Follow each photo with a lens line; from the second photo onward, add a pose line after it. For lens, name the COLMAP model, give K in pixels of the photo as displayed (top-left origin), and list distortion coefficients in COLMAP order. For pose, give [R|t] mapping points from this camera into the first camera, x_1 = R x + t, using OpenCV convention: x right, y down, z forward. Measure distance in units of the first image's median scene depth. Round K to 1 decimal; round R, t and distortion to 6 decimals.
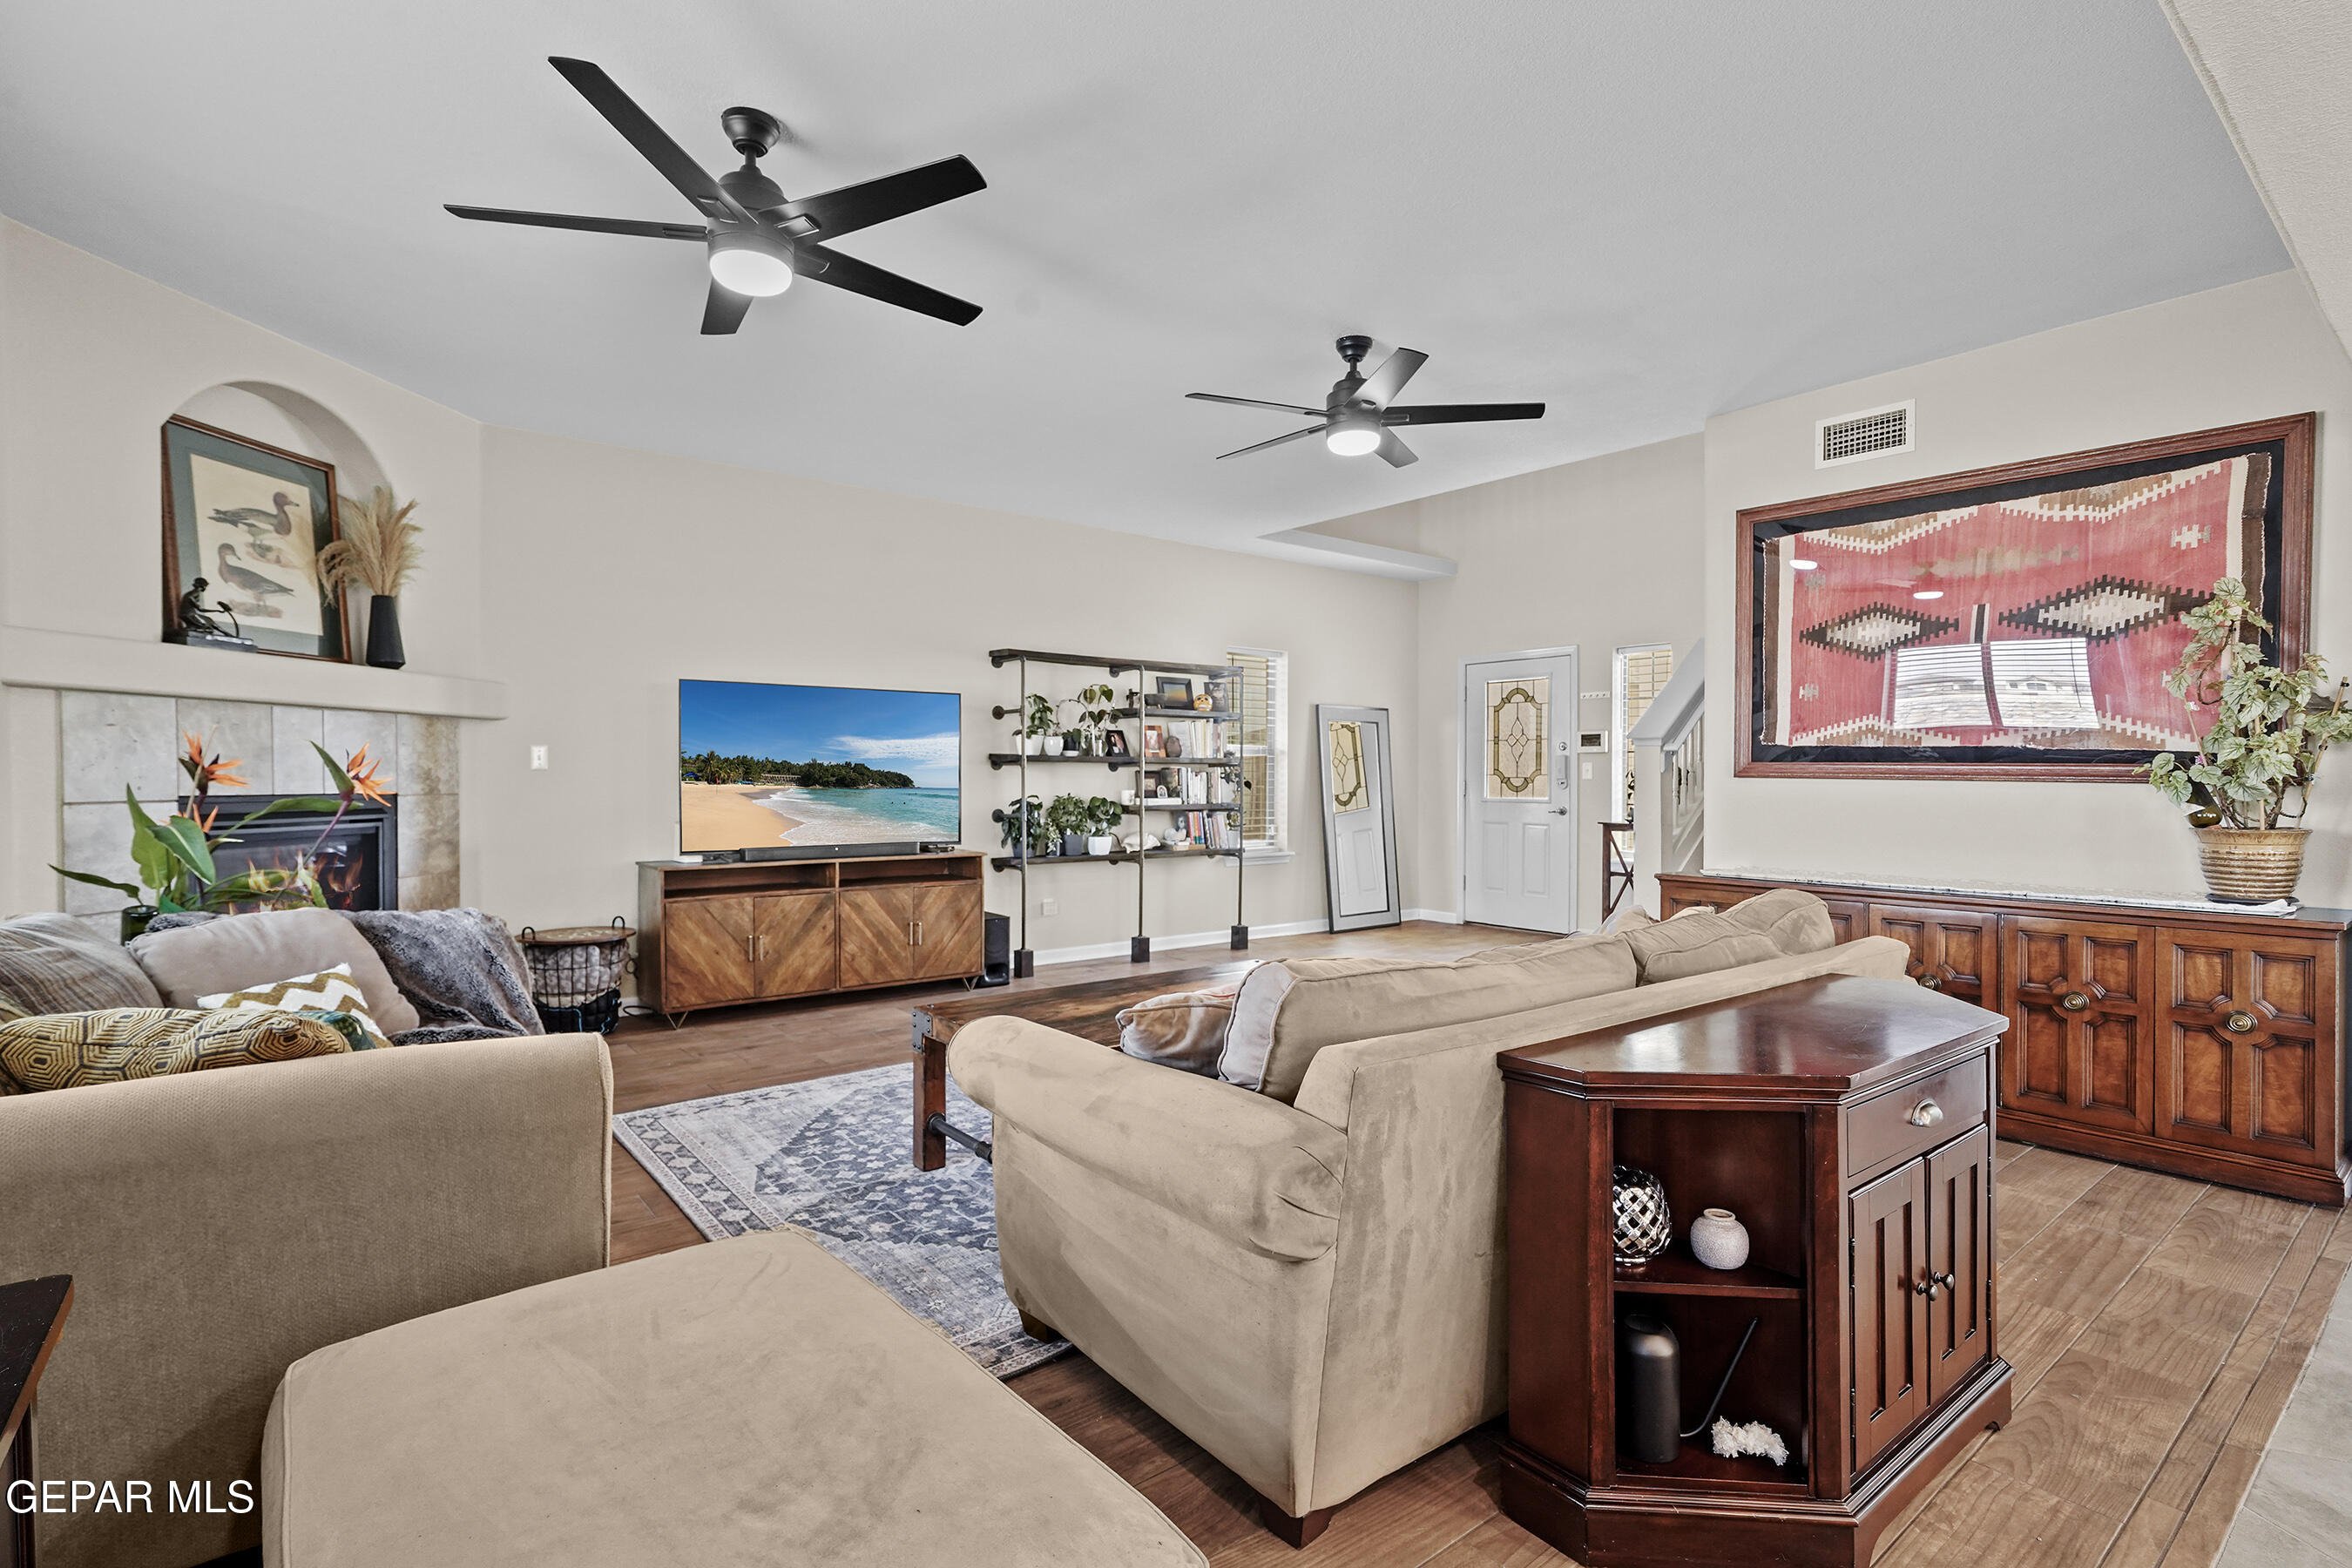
lens RADIAL K [[1079.4, 0, 1176.0], [0, 1079.4, 784.0], [0, 0, 1]] dist [-0.000727, 0.000146]
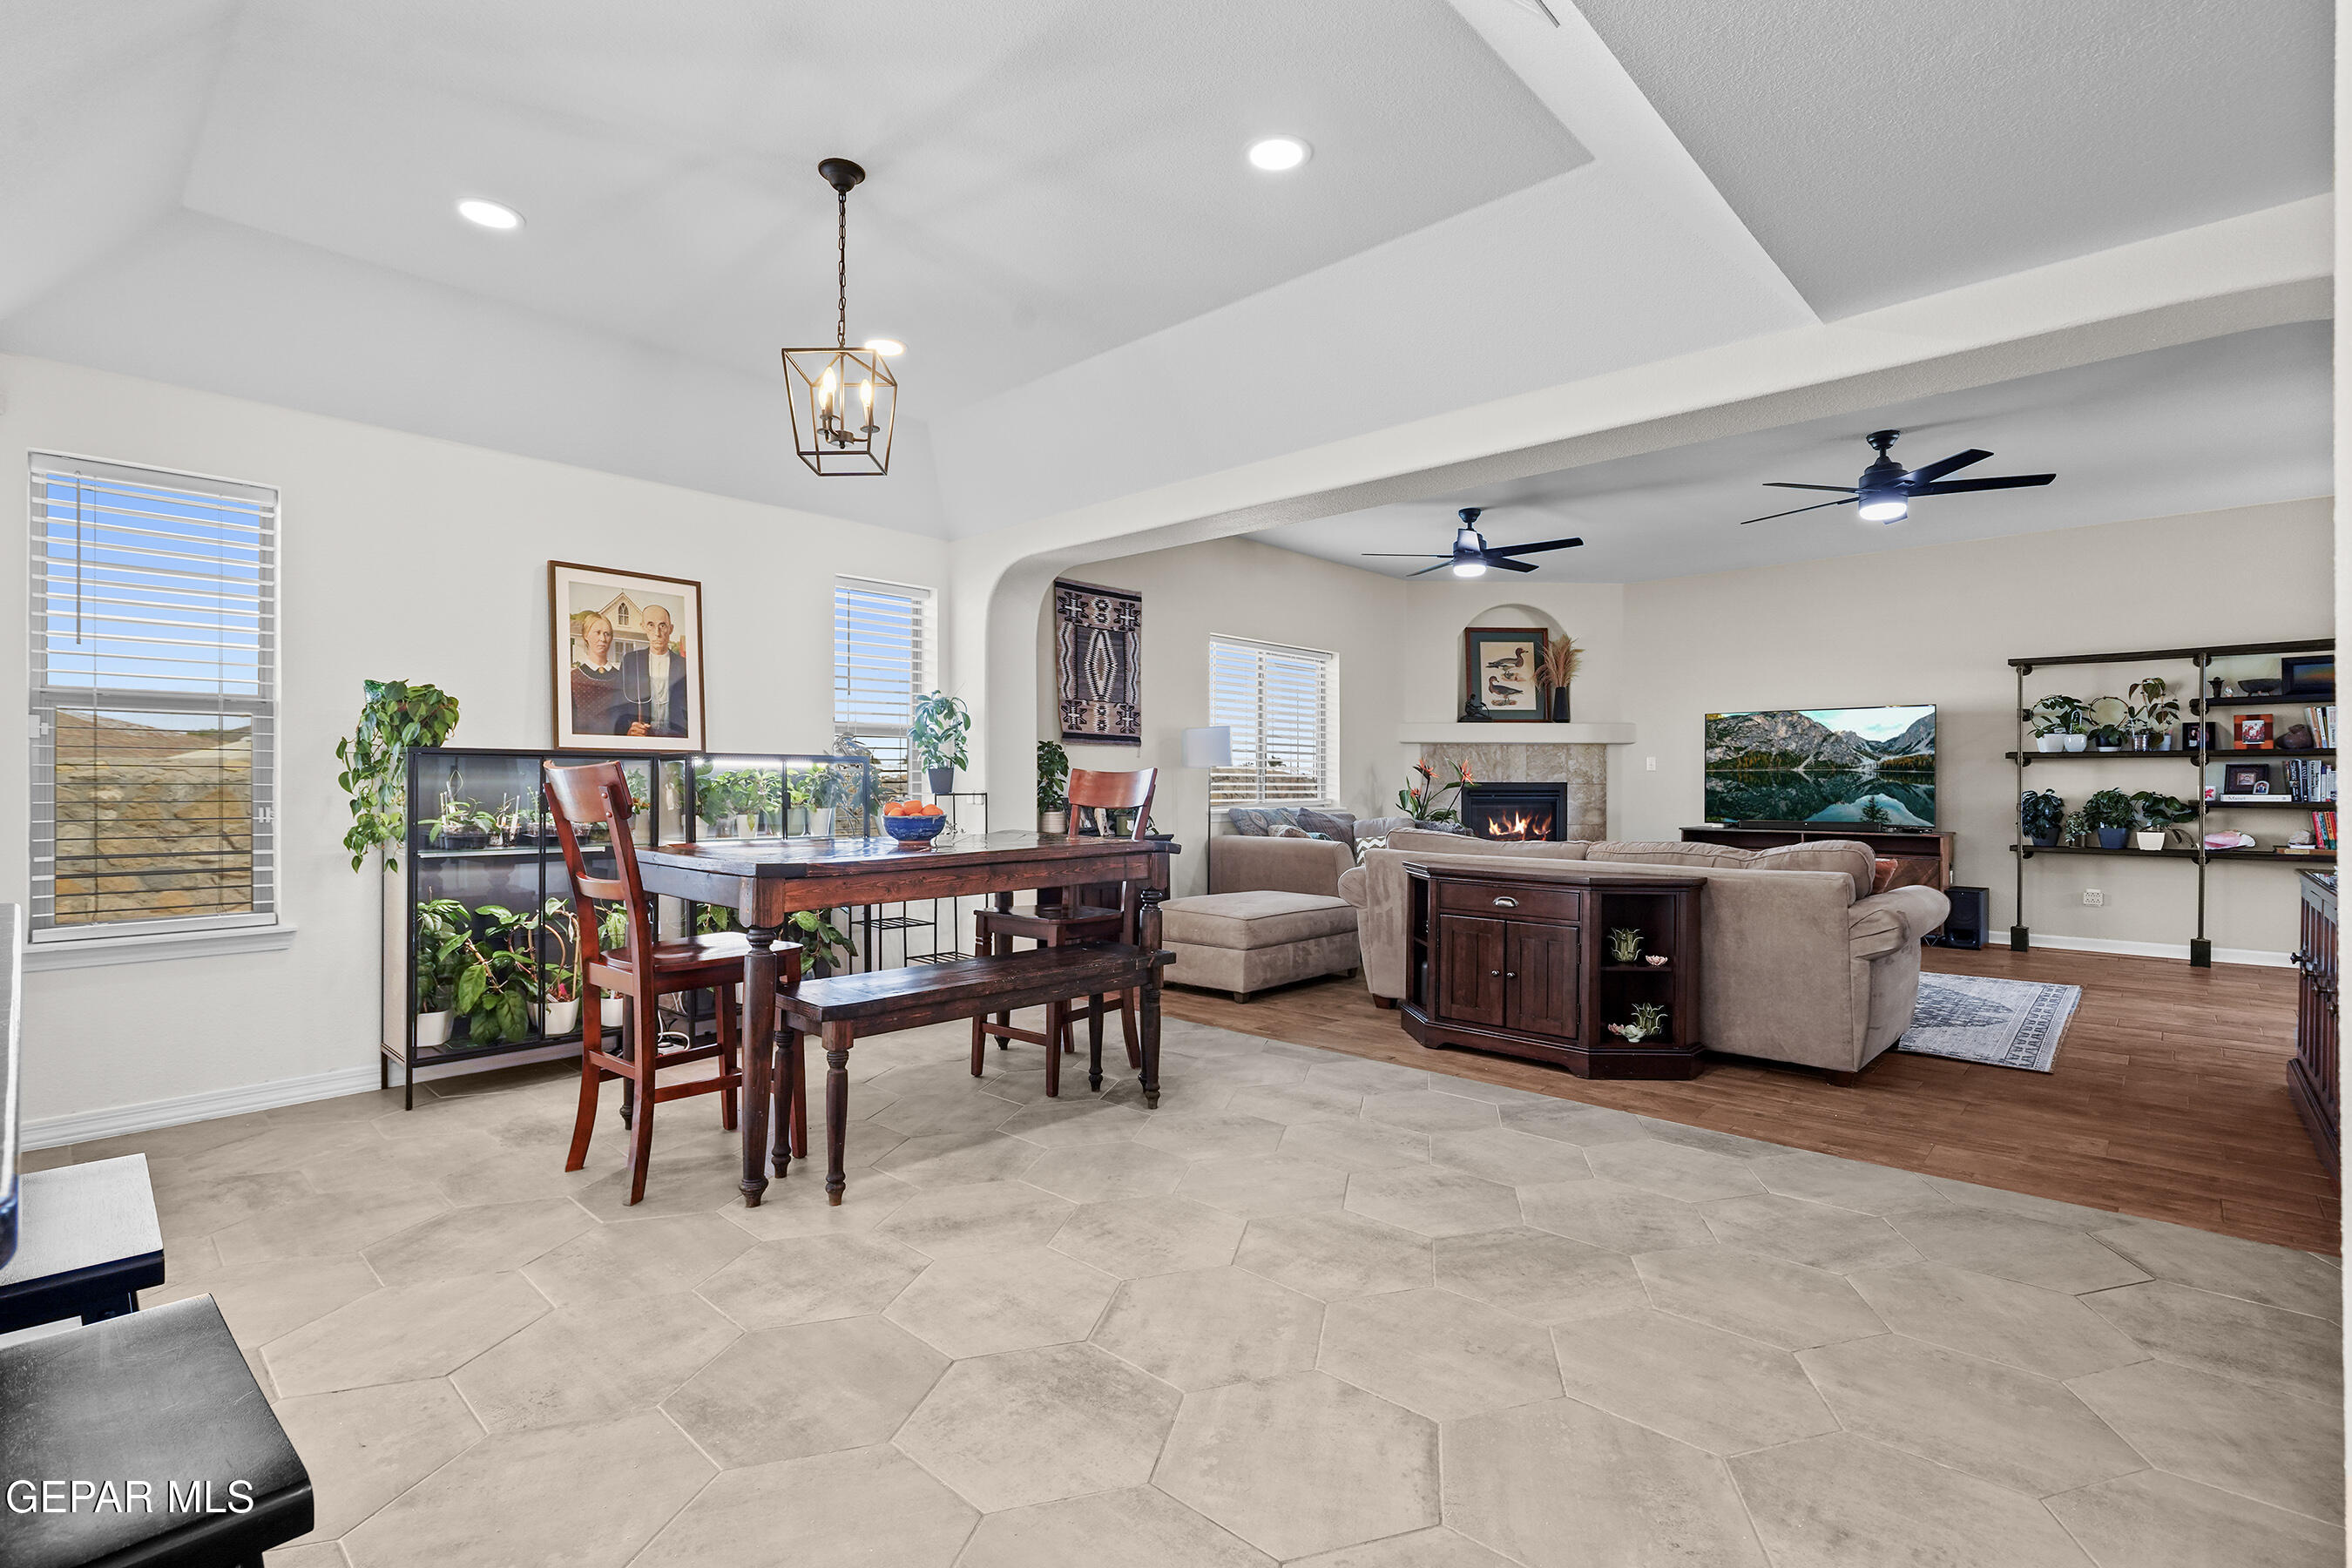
lens RADIAL K [[1057.7, 0, 1286.3], [0, 1057.7, 792.6], [0, 0, 1]] dist [0.000388, 0.000760]
pose [[0.255060, 0.005469, -0.966910, 0.839585], [-0.005853, 0.999974, 0.004112, 0.016877], [0.966908, 0.004611, 0.255085, -0.018246]]
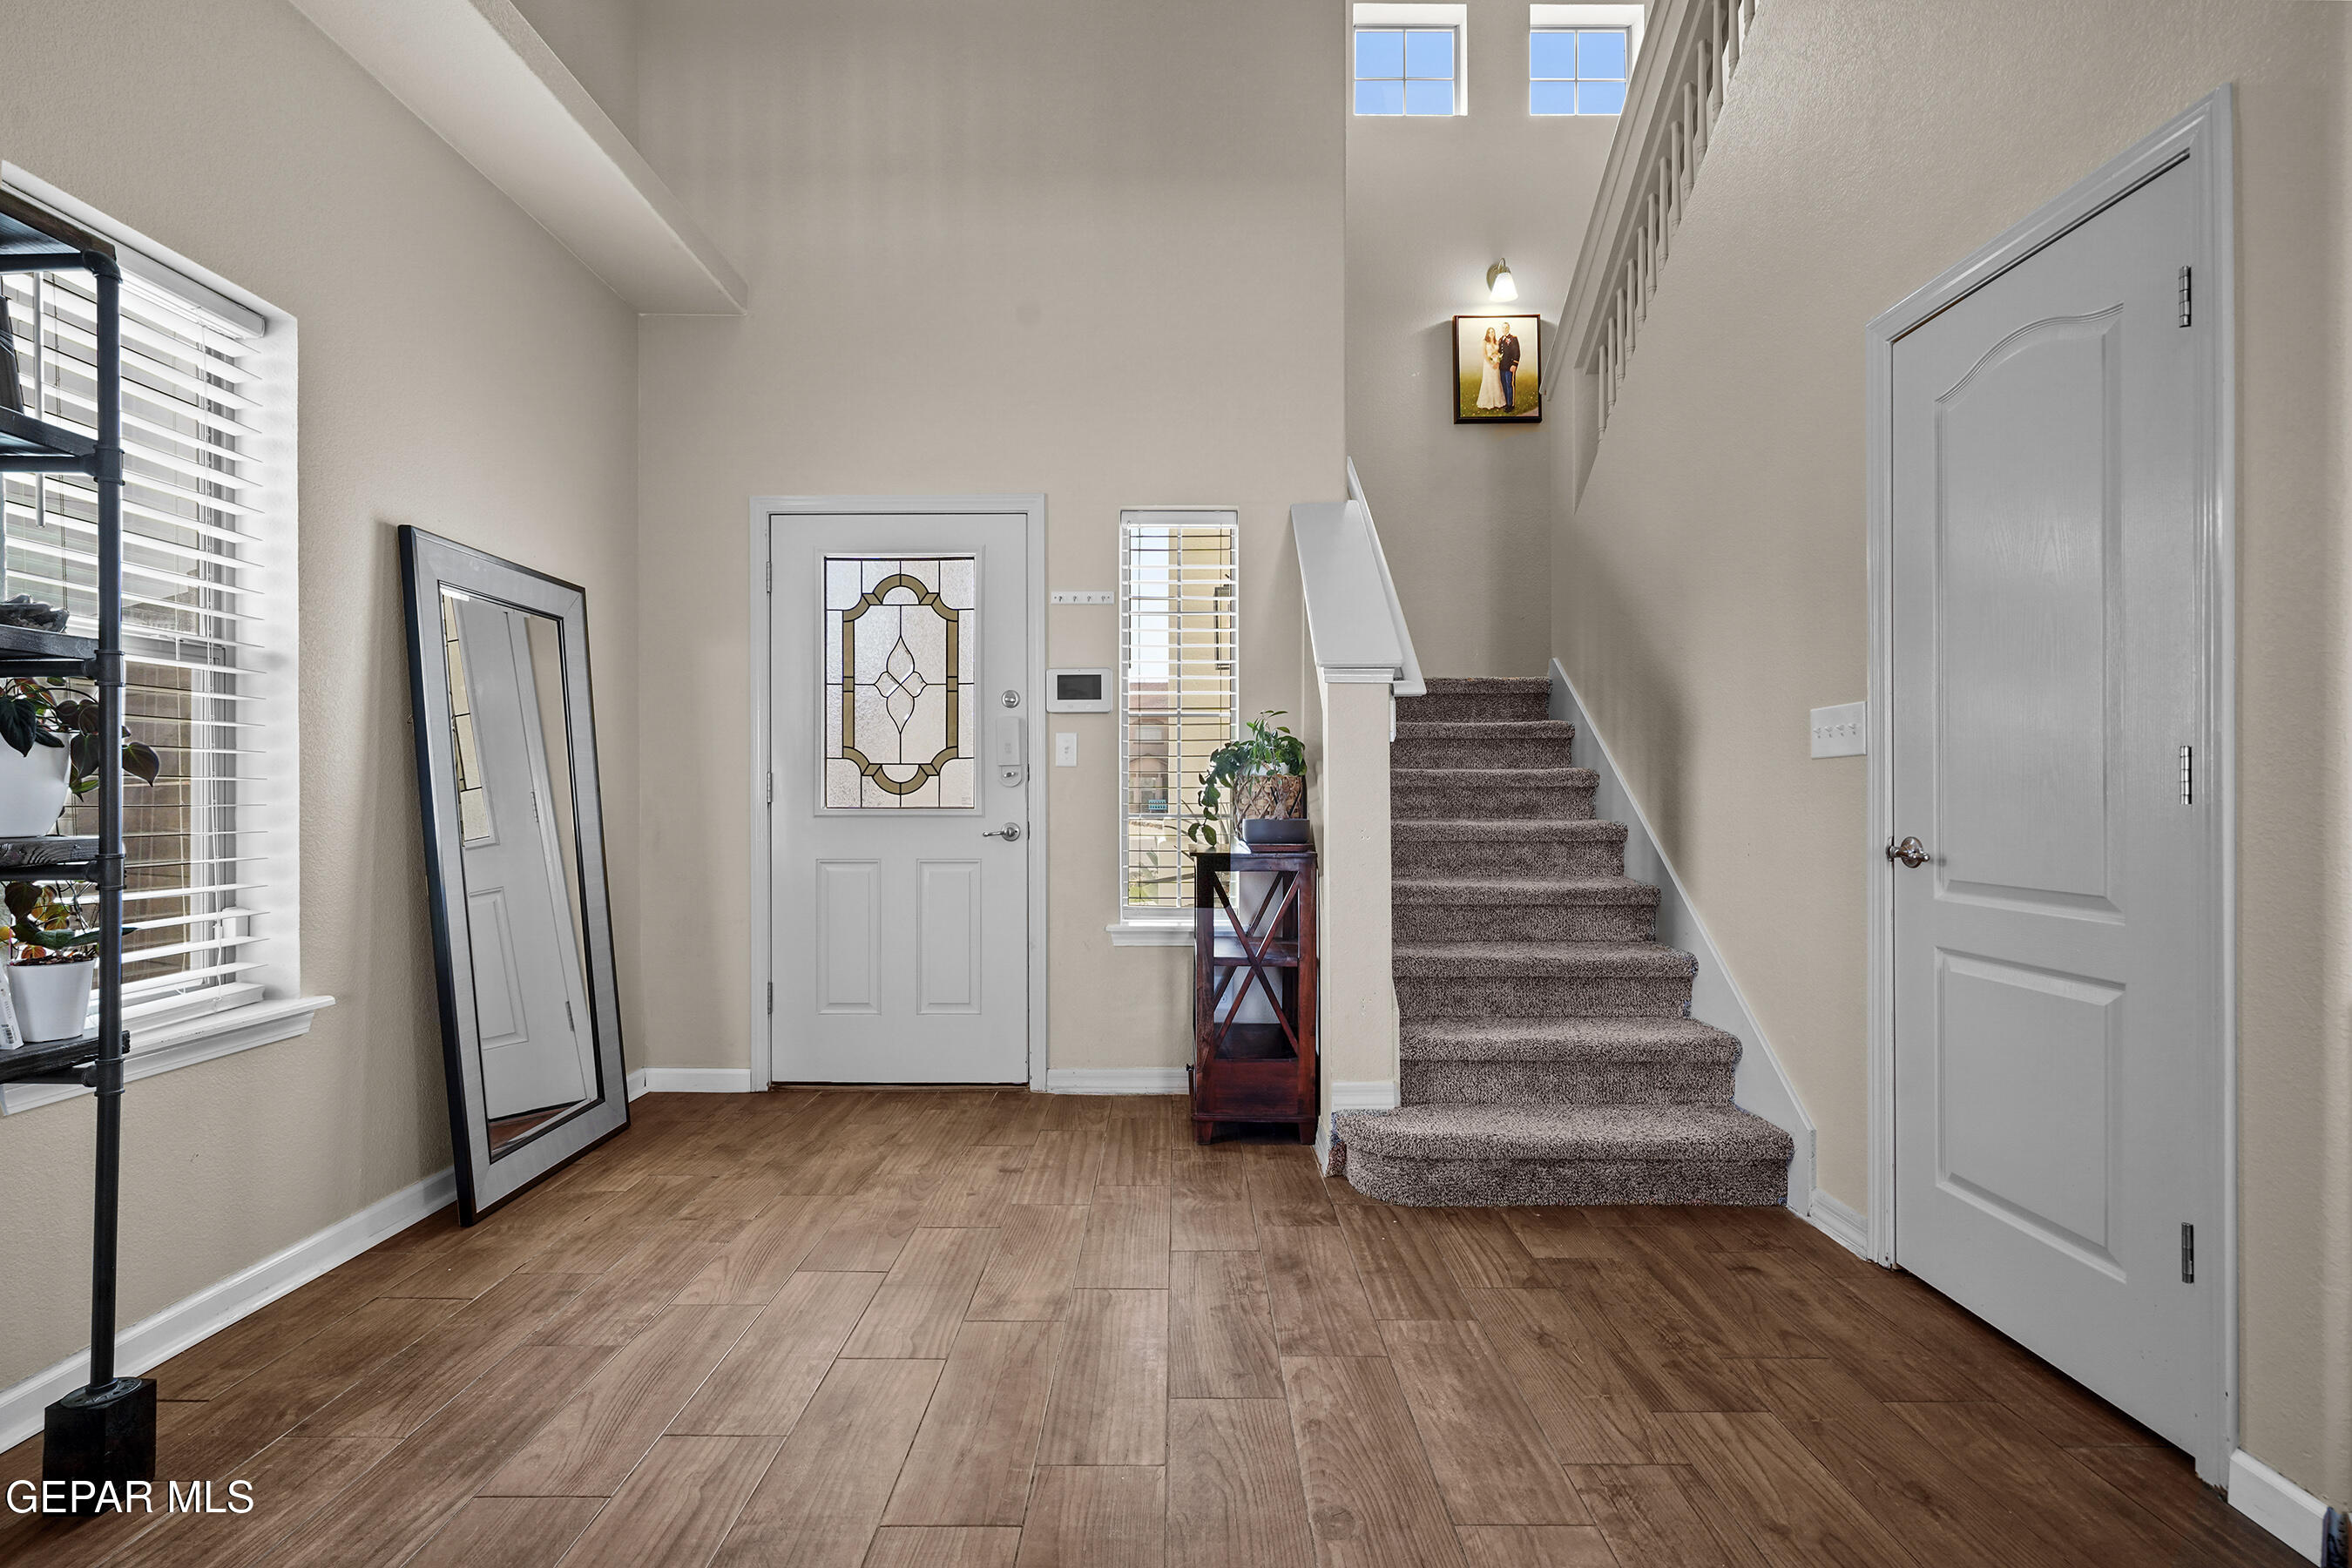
lens RADIAL K [[1079.4, 0, 1176.0], [0, 1079.4, 784.0], [0, 0, 1]] dist [-0.000727, 0.000146]
pose [[0.607383, 0.002828, 0.794404, 0.021198], [0.006989, 0.999936, -0.008904, 0.012352], [-0.794378, 0.010960, 0.607325, 0.937919]]
